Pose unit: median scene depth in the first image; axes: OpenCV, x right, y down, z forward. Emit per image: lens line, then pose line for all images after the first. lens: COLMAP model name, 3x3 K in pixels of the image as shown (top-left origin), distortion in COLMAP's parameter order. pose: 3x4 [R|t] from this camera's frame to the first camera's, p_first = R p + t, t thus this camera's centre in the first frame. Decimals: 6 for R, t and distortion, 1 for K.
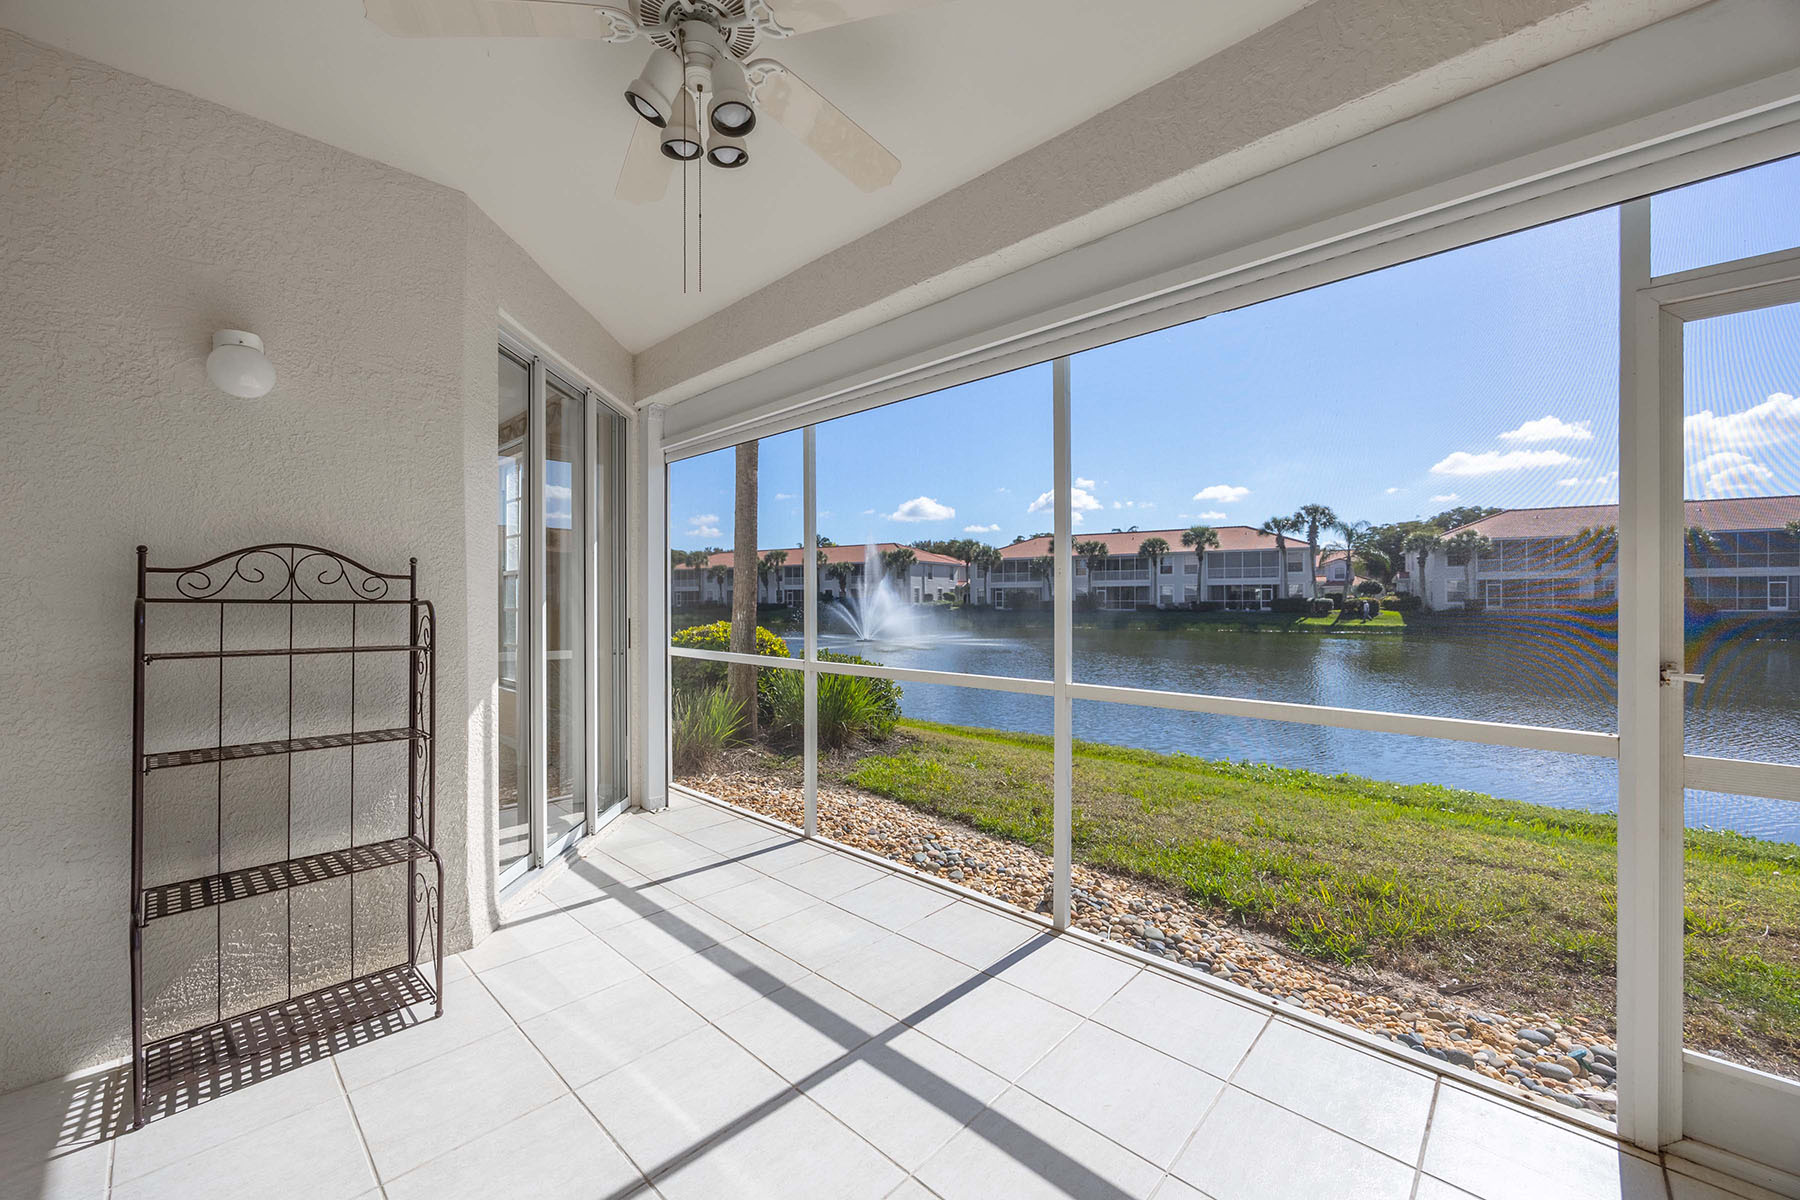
lens RADIAL K [[689.3, 0, 892.2], [0, 689.3, 595.9], [0, 0, 1]] dist [-0.000997, -0.000292]
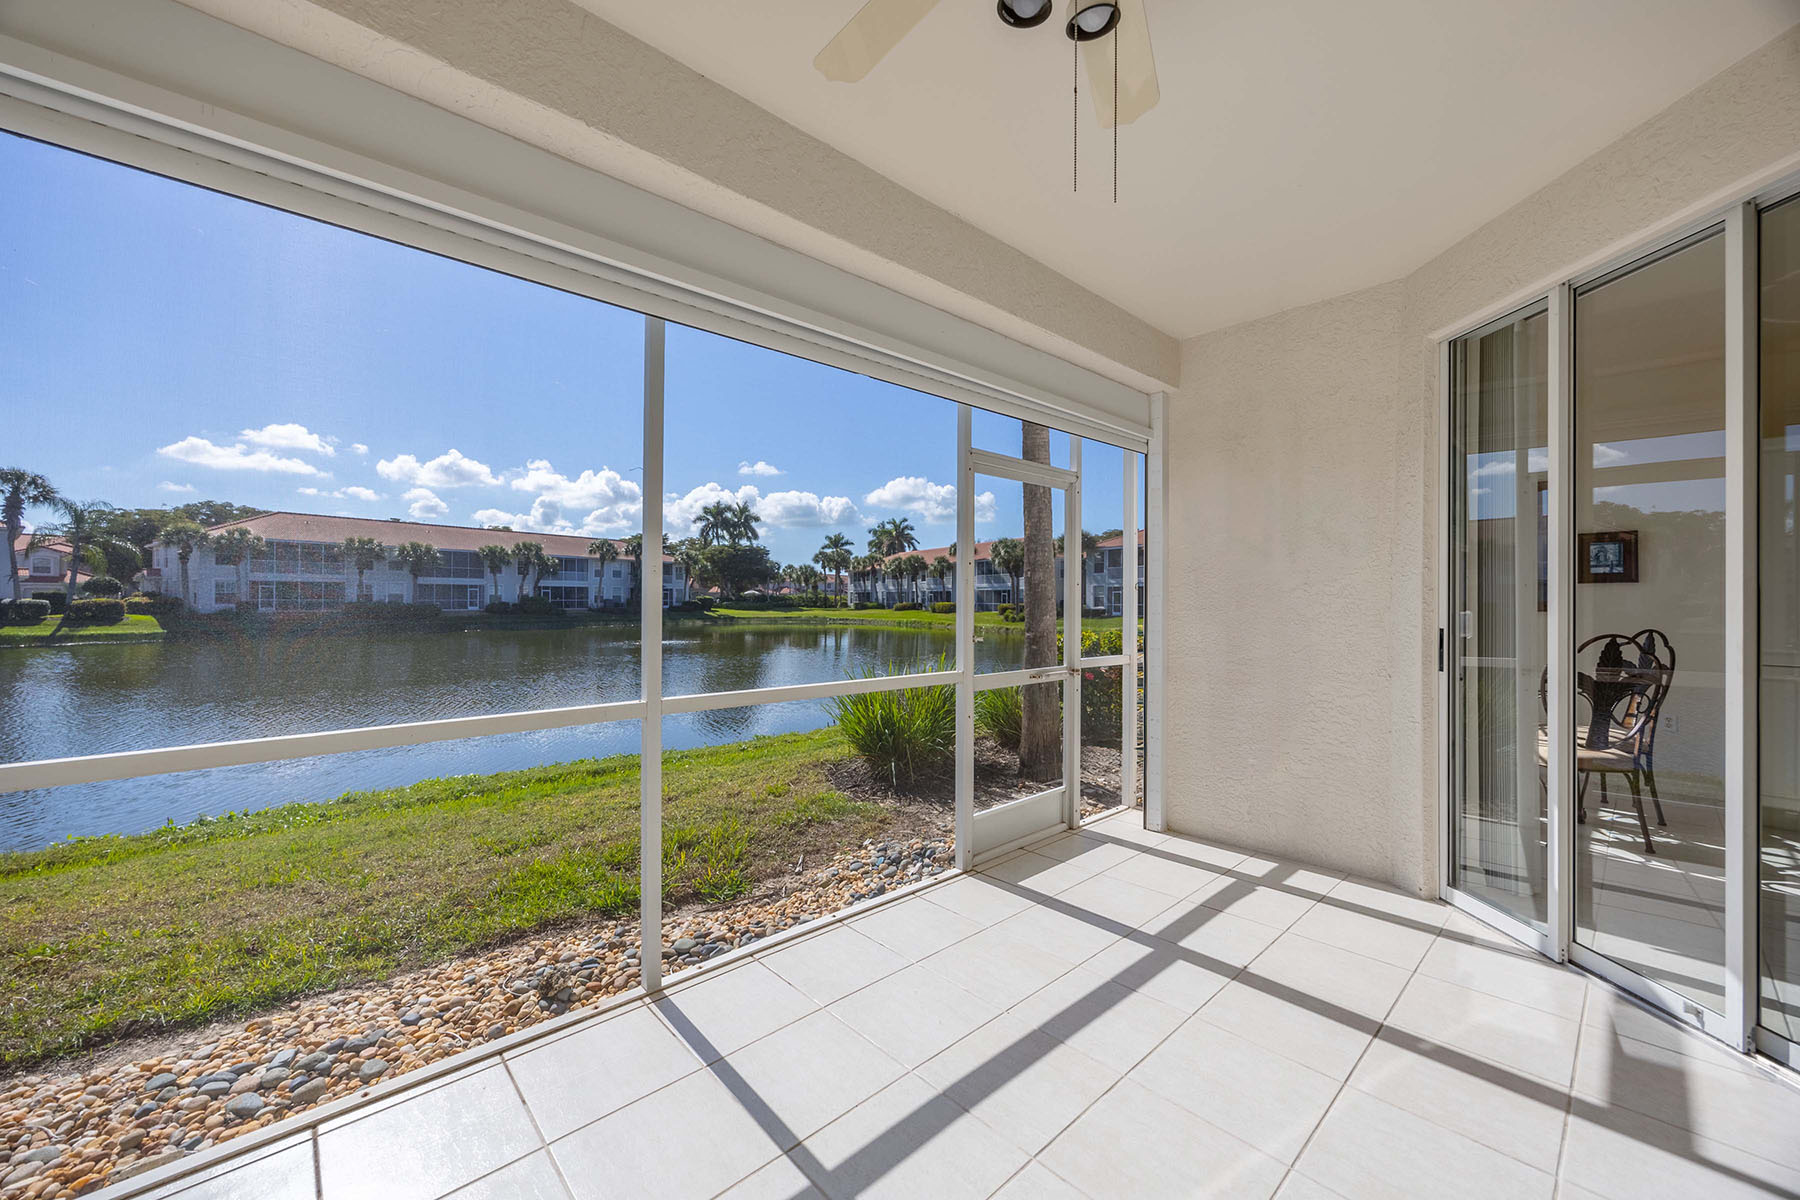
lens RADIAL K [[689.3, 0, 896.8], [0, 689.3, 591.5], [0, 0, 1]] dist [-0.000997, -0.000292]
pose [[0.074298, 0.014715, 0.997127, -0.034905], [-0.005844, 0.999880, -0.014320, 0.000308], [-0.997219, -0.004763, 0.074375, 0.038353]]
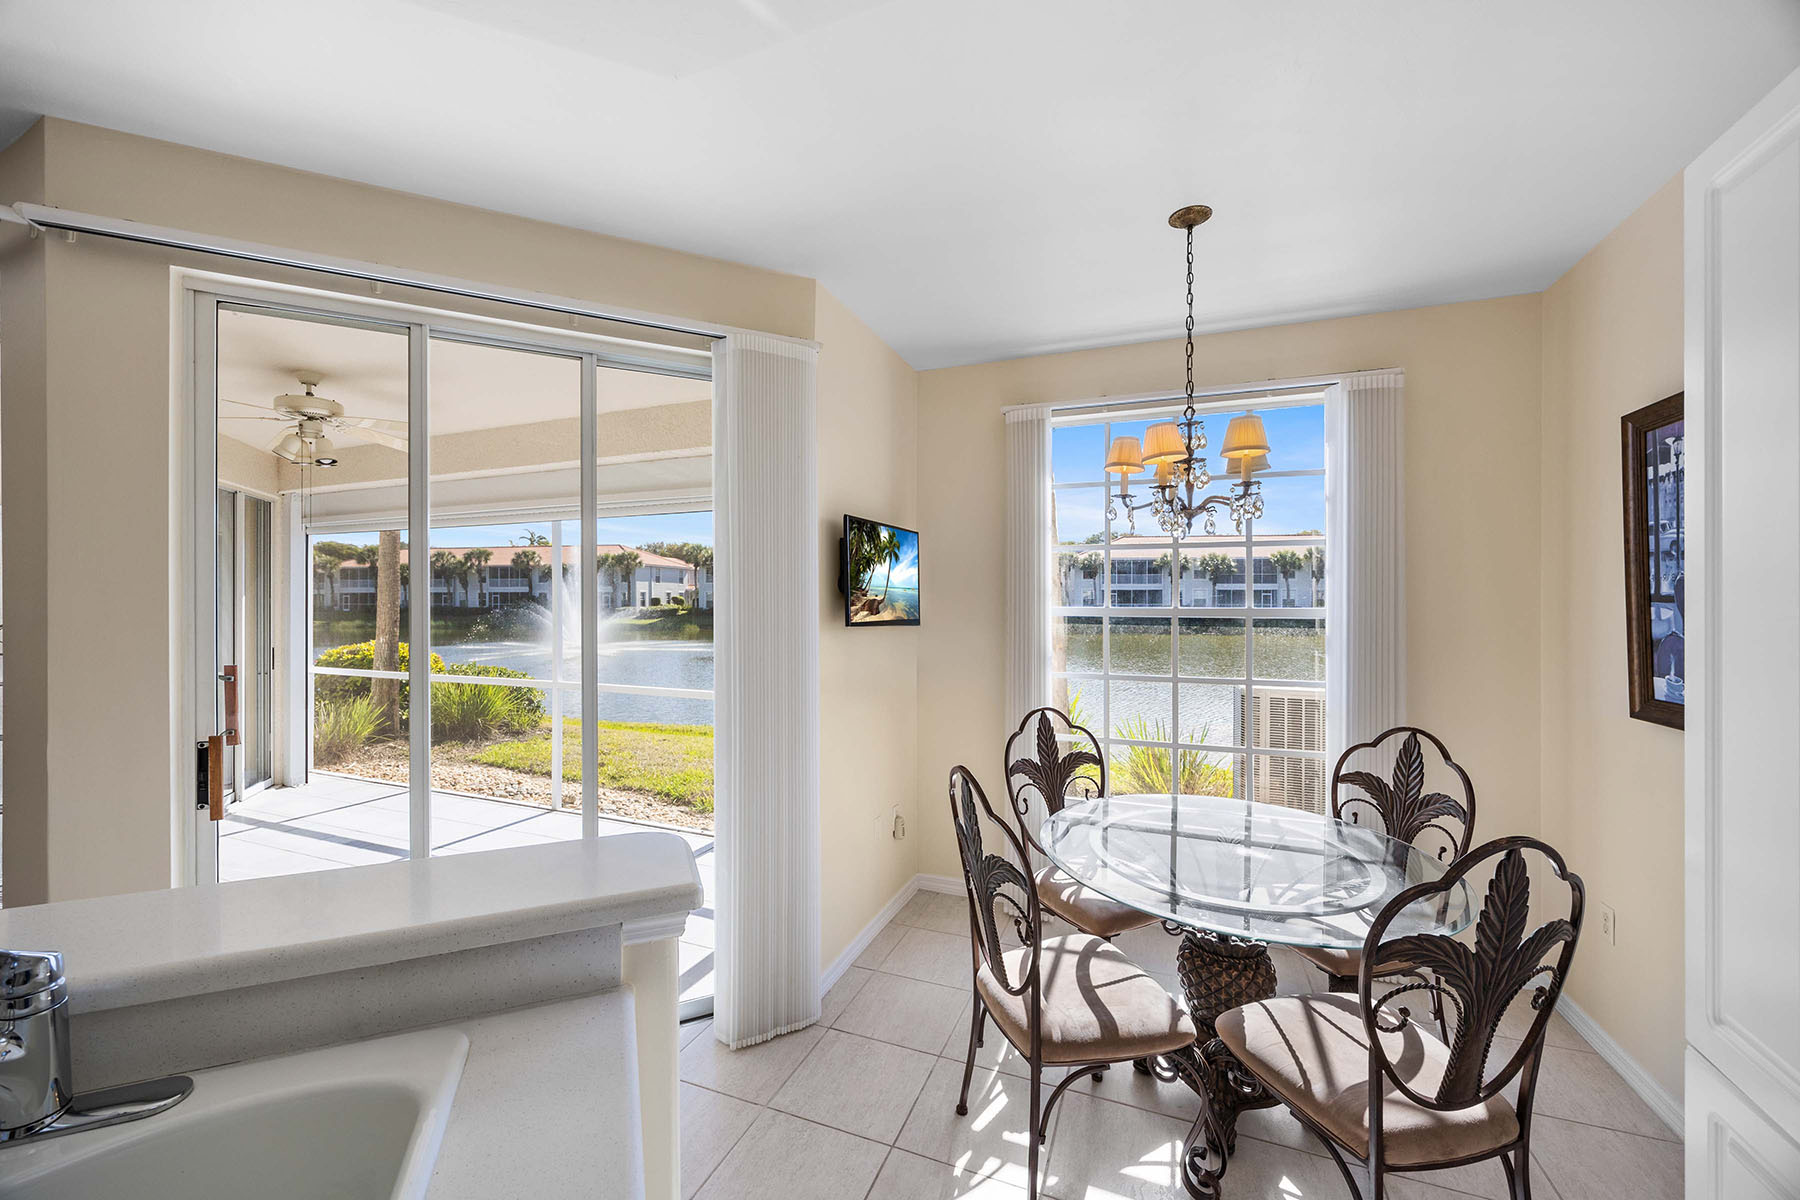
lens RADIAL K [[689.3, 0, 896.0], [0, 689.3, 597.4], [0, 0, 1]] dist [-0.000997, -0.000292]
pose [[0.931768, 0.004601, 0.363025, 0.025361], [-0.004439, 0.999989, -0.001278, -0.006544], [-0.363027, -0.000420, 0.931779, -0.066875]]
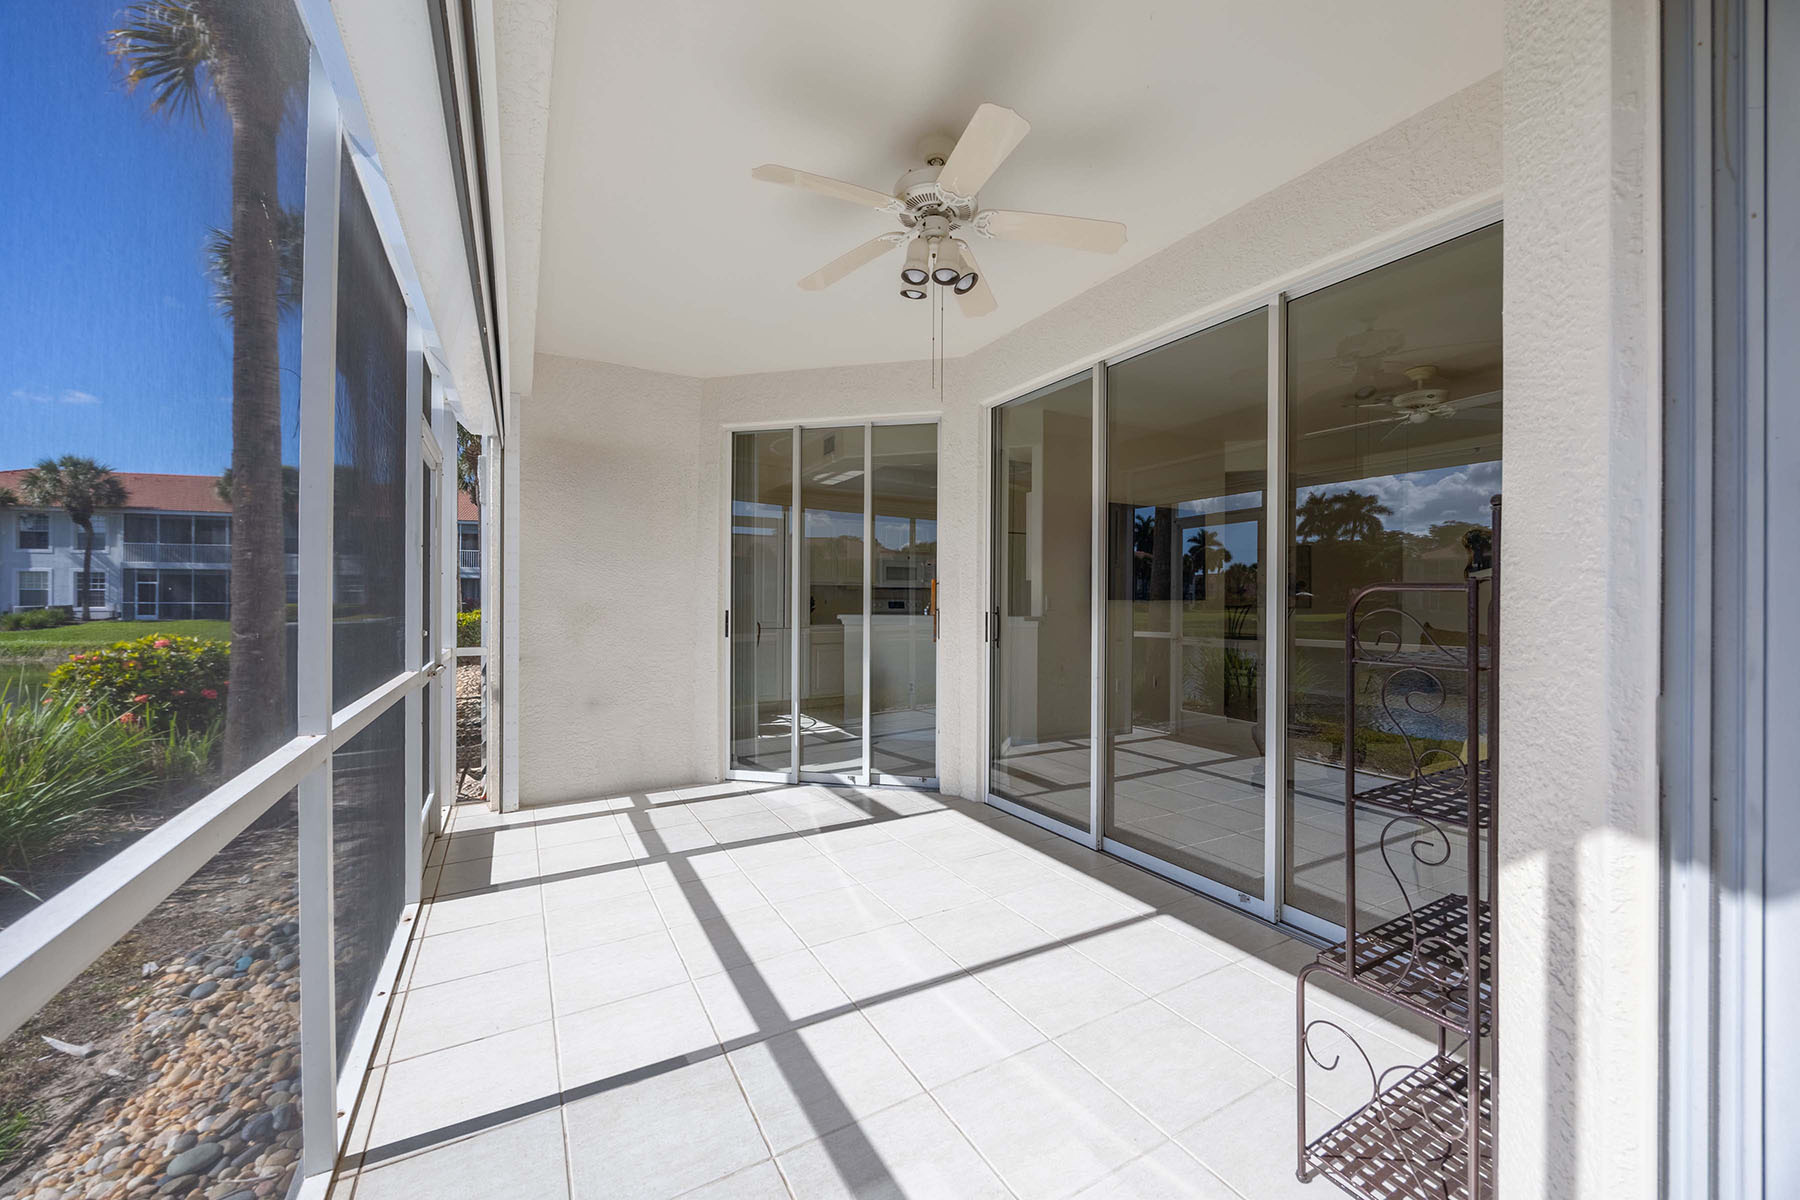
lens RADIAL K [[689.3, 0, 902.3], [0, 689.3, 600.9], [0, 0, 1]] dist [-0.000997, -0.000292]
pose [[-0.953736, -0.000297, 0.300645, -0.022610], [-0.000120, 1.000000, 0.000605, 0.000977], [-0.300645, 0.000541, -0.953736, 0.083642]]
